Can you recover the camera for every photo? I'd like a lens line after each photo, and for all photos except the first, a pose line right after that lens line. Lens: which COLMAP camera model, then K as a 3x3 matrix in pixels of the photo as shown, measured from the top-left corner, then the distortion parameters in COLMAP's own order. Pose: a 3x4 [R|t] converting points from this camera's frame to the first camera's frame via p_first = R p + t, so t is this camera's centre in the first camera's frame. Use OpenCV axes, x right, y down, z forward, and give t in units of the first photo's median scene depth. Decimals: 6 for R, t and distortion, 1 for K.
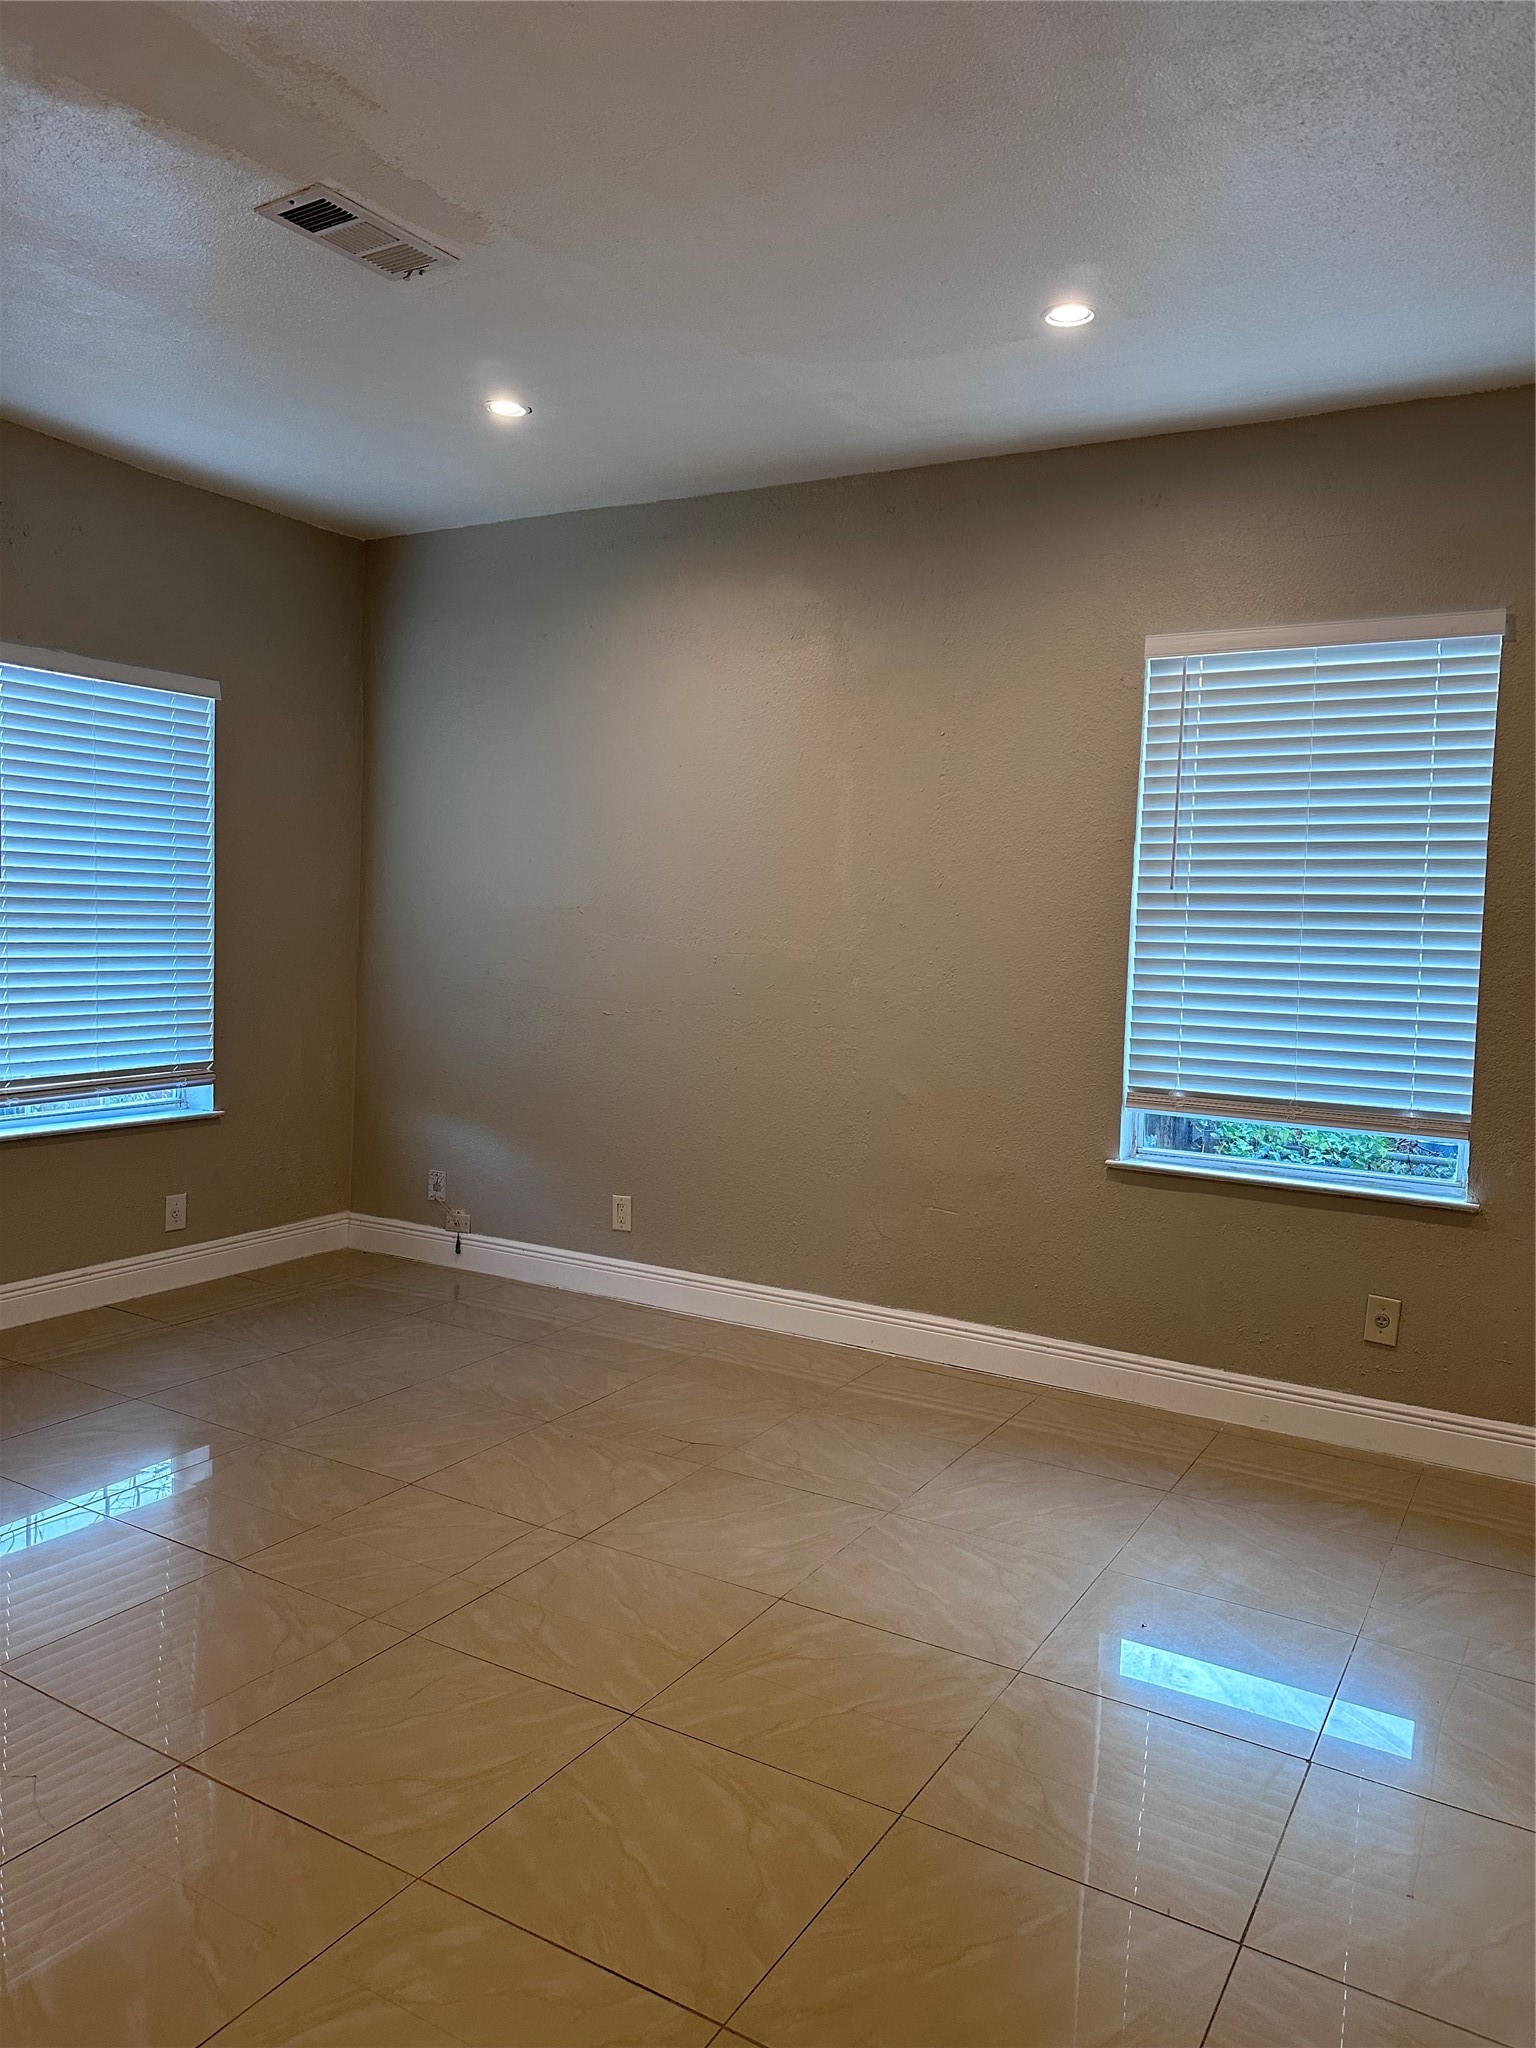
lens RADIAL K [[1423.4, 0, 768.0], [0, 1423.4, 1024.0], [0, 0, 1]] dist [0.126250, -0.199490]
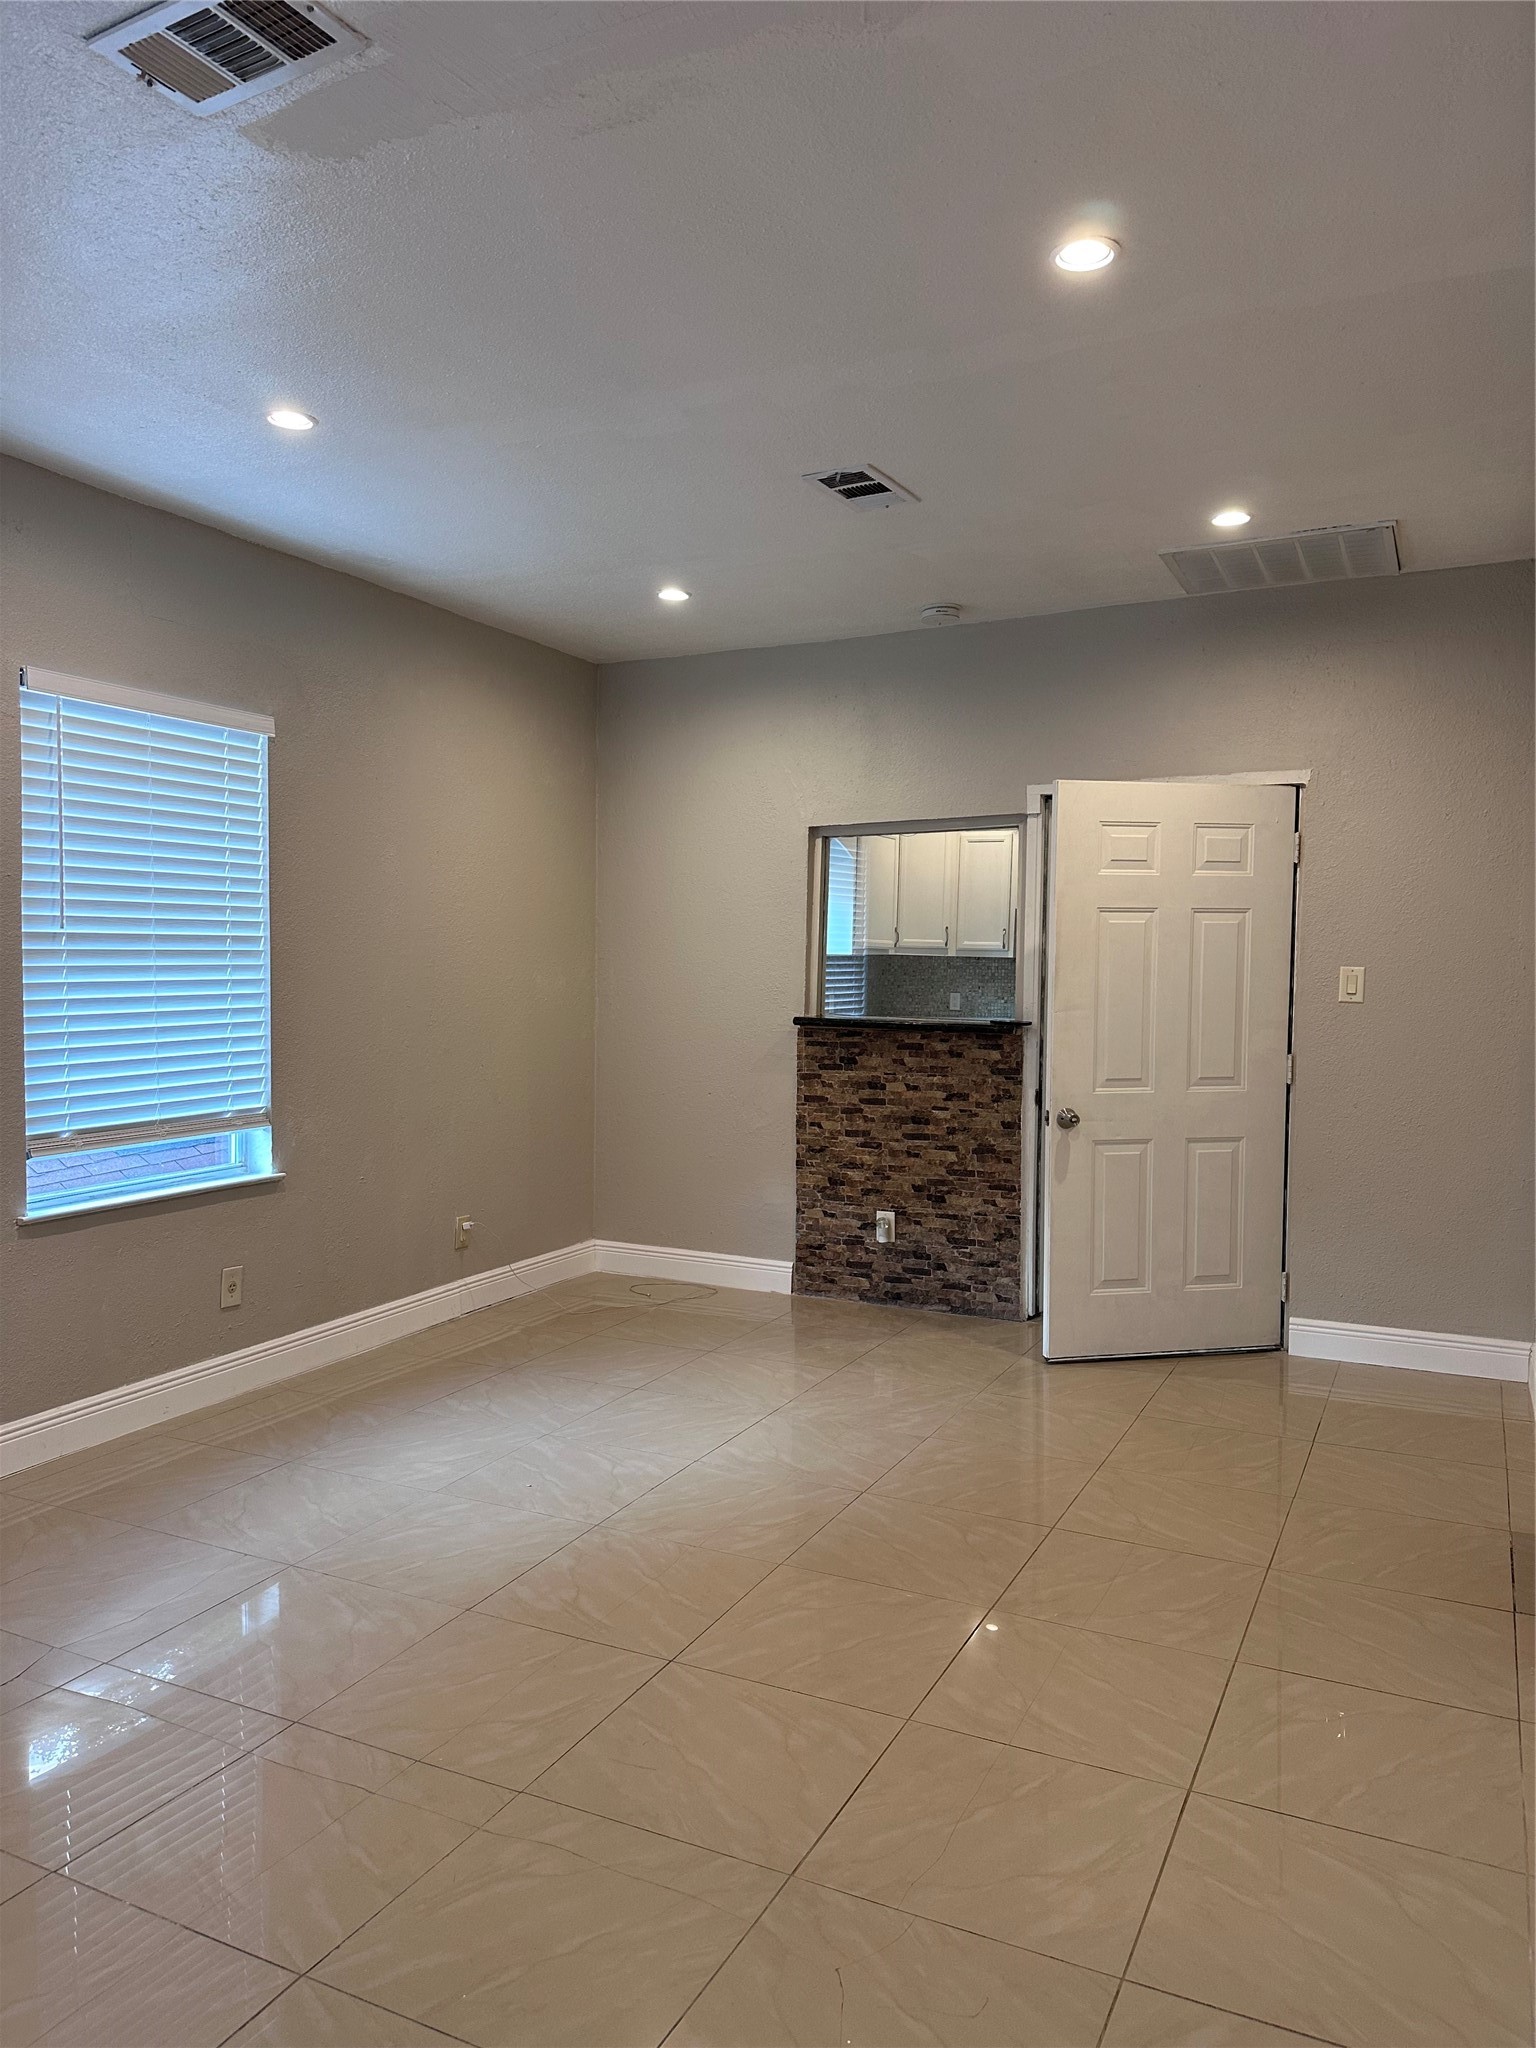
lens RADIAL K [[1423.4, 0, 768.0], [0, 1423.4, 1024.0], [0, 0, 1]] dist [0.126250, -0.199490]
pose [[-0.072047, -0.075877, 0.994511, -0.850059], [0.060694, 0.994921, 0.080305, -0.089620], [-0.995553, 0.066146, -0.067076, 0.664699]]
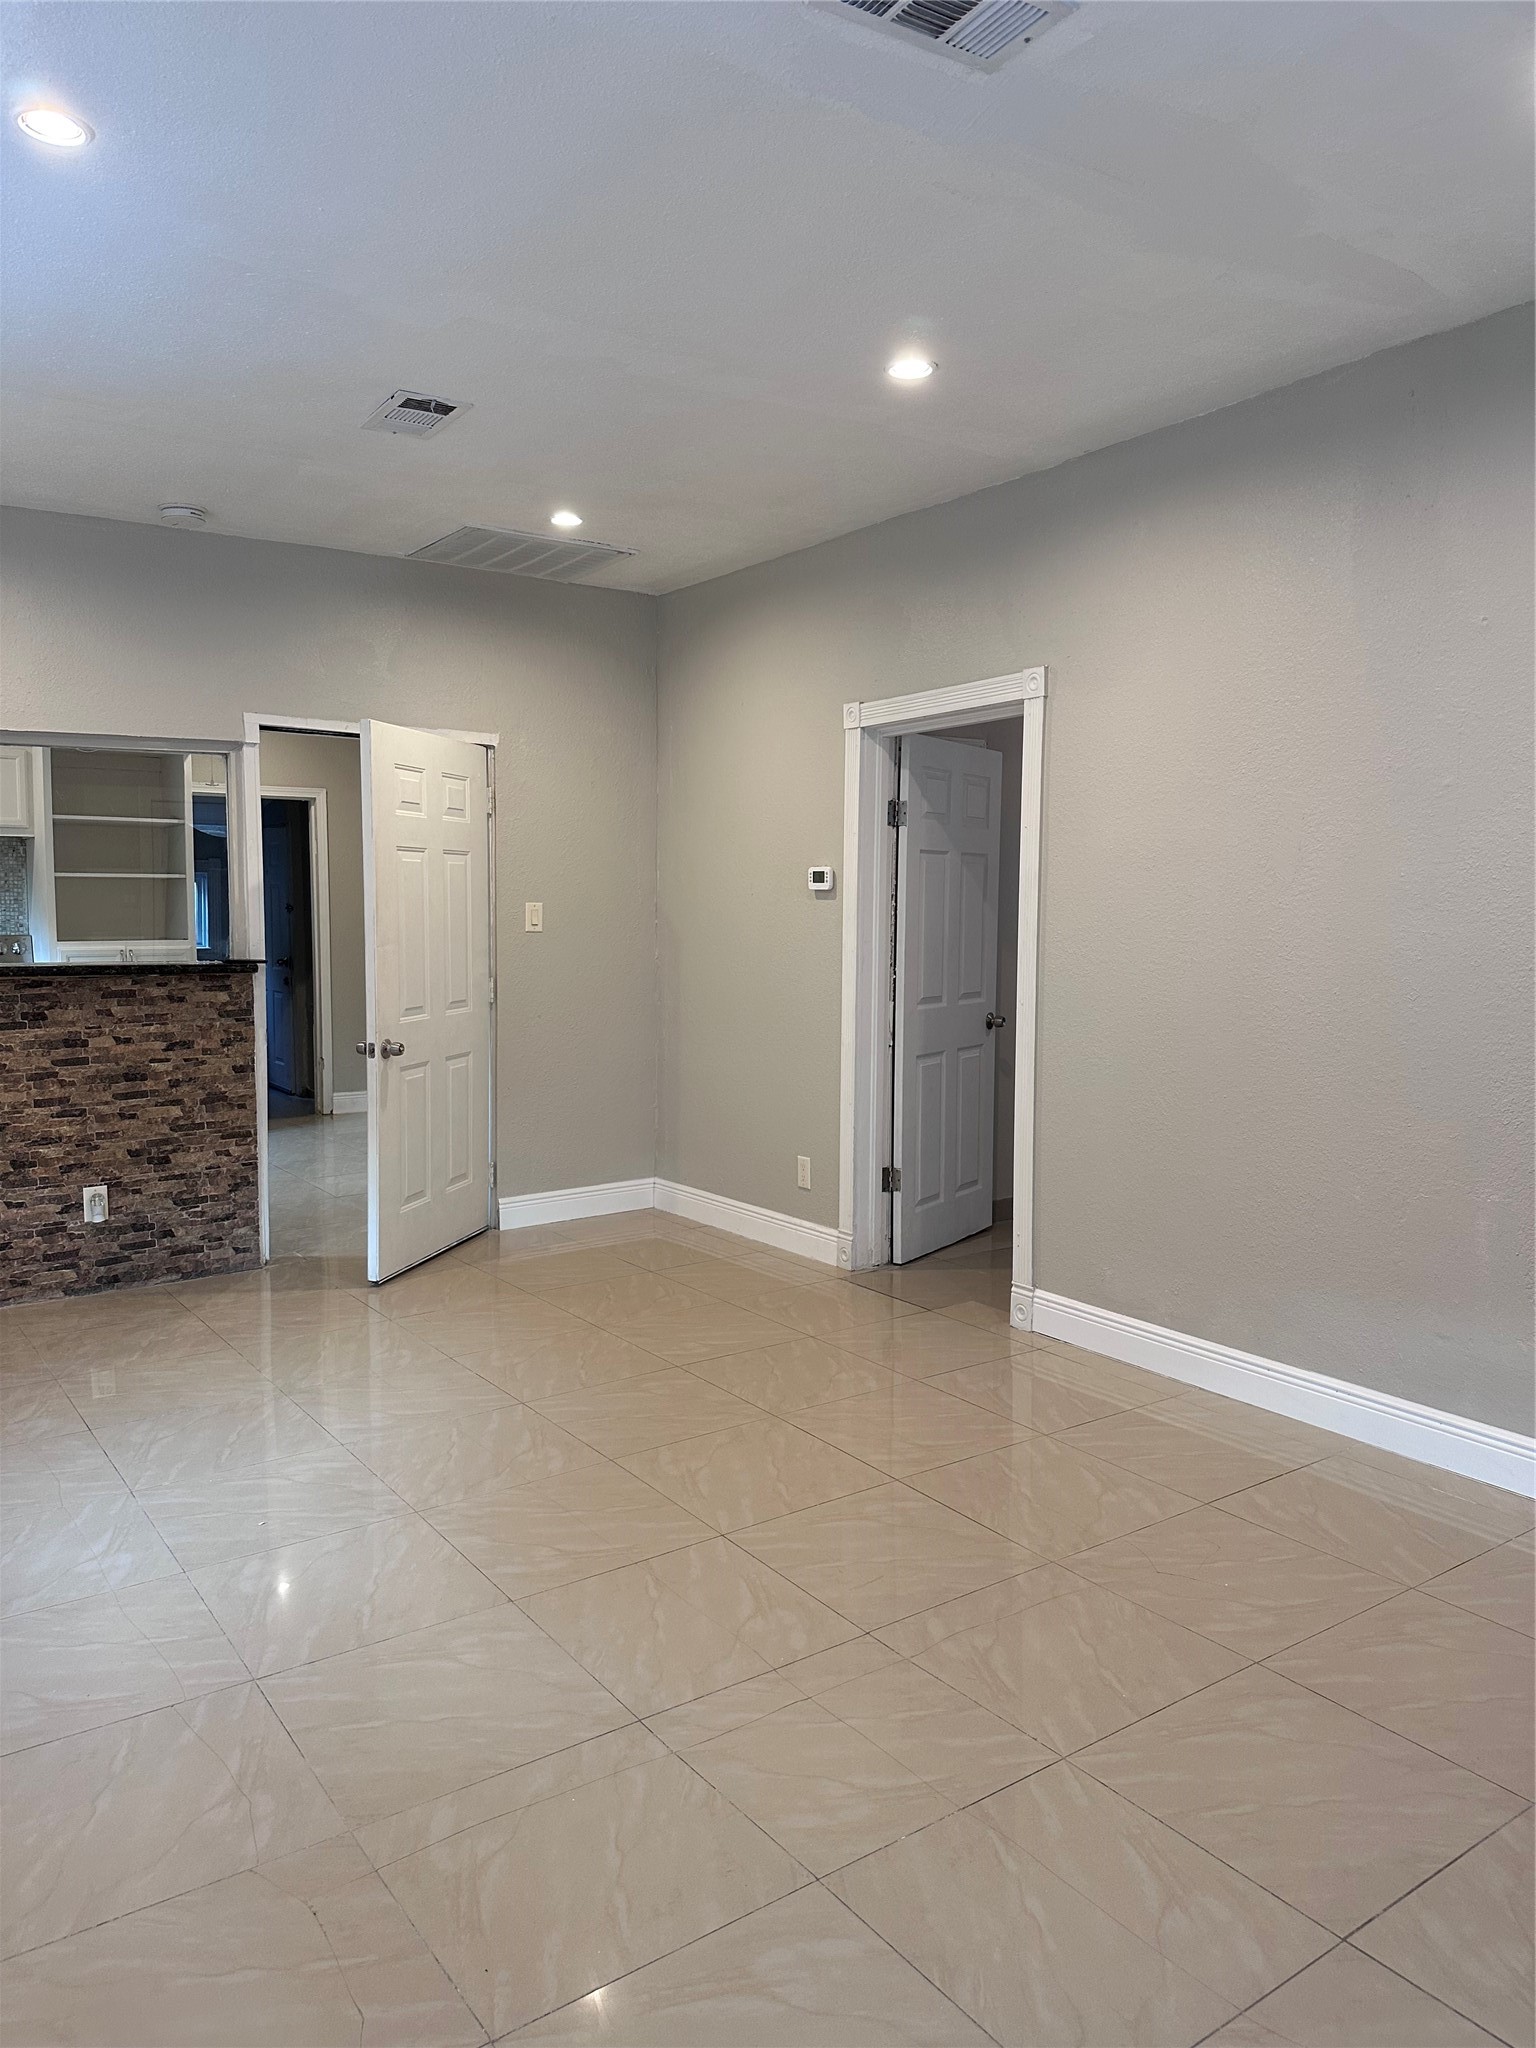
lens RADIAL K [[1423.4, 0, 768.0], [0, 1423.4, 1024.0], [0, 0, 1]] dist [0.126250, -0.199490]
pose [[-0.914206, -0.065330, 0.399949, -0.426351], [-0.000902, 0.987246, 0.159200, -0.124997], [-0.405249, 0.145181, -0.902605, 1.435272]]
